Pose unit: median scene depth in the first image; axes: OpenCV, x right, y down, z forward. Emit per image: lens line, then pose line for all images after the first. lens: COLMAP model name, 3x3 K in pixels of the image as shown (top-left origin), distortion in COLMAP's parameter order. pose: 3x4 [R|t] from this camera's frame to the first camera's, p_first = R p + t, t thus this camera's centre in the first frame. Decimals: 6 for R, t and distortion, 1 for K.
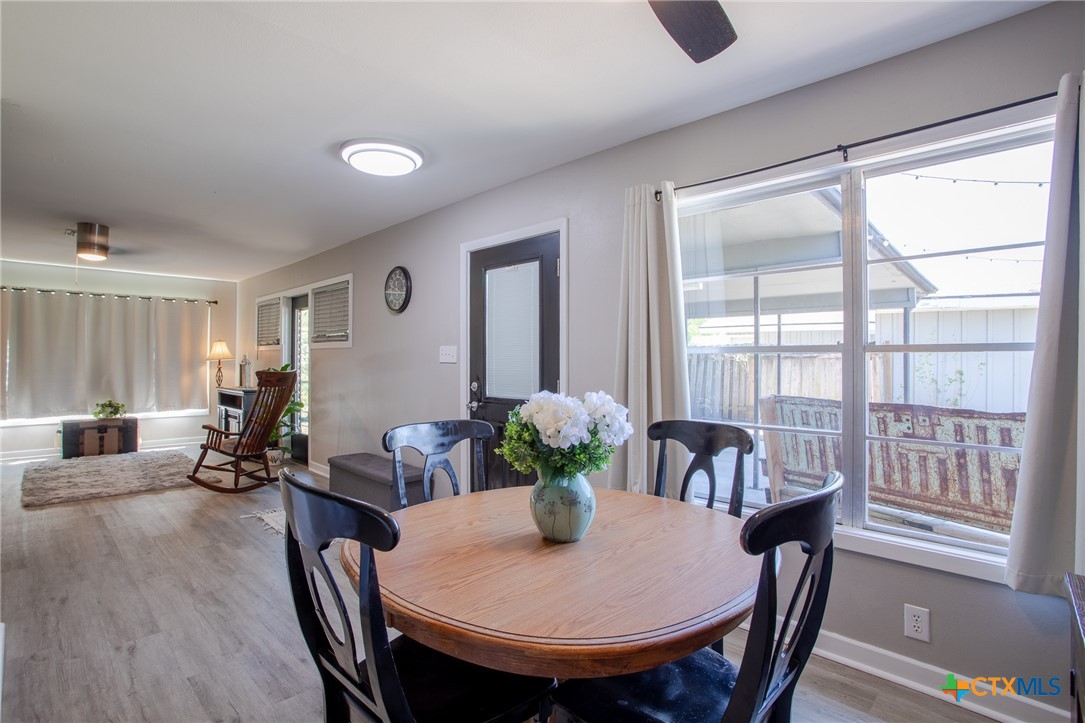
lens RADIAL K [[533.9, 0, 532.6], [0, 533.9, 351.0], [0, 0, 1]] dist [-0.082077, 0.036497]
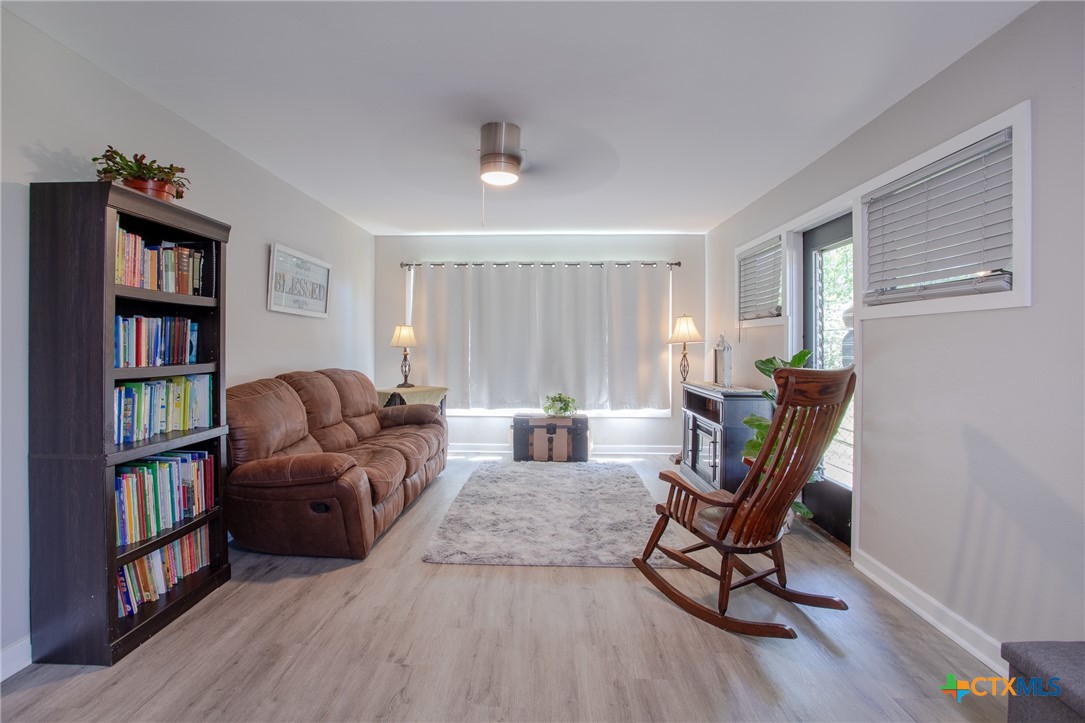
lens RADIAL K [[533.9, 0, 532.6], [0, 533.9, 351.0], [0, 0, 1]] dist [-0.082077, 0.036497]
pose [[0.689073, 0.010161, -0.724621, -0.249081], [0.011872, 0.999609, 0.025307, 0.008197], [0.724595, -0.026041, 0.688683, 0.397360]]
